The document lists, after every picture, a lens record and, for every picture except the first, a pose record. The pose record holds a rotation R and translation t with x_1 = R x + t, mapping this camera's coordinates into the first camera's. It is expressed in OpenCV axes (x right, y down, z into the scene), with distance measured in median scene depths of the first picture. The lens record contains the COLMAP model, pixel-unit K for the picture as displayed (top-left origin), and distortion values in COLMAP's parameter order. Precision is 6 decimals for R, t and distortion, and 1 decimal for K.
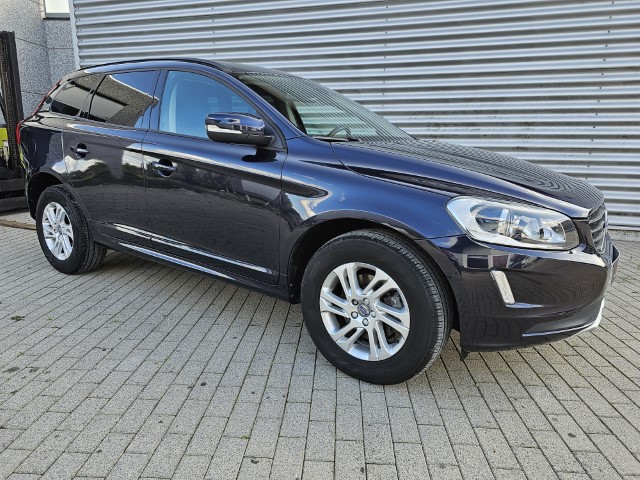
lens RADIAL K [[436.8, 0, 317.9], [0, 436.8, 236.3], [0, 0, 1]] dist [0.020036, -0.015613]
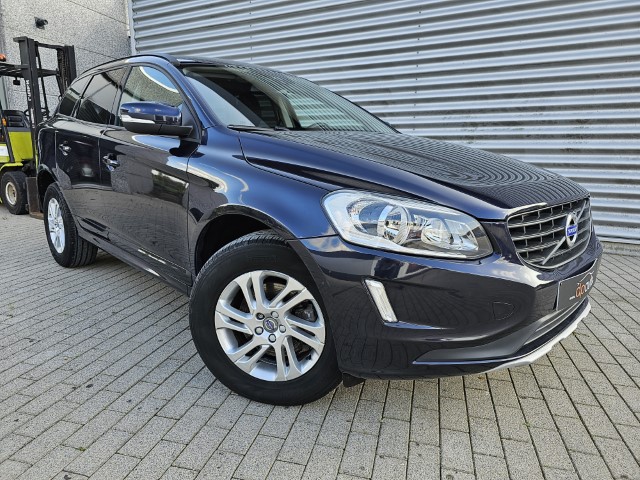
lens RADIAL K [[436.8, 0, 319.4], [0, 436.8, 240.1], [0, 0, 1]] dist [0.020036, -0.015613]
pose [[0.979554, 0.038144, -0.197534, 0.320850], [-0.041104, 0.999095, -0.010907, 0.010593], [0.196940, 0.018803, 0.980235, 0.130417]]
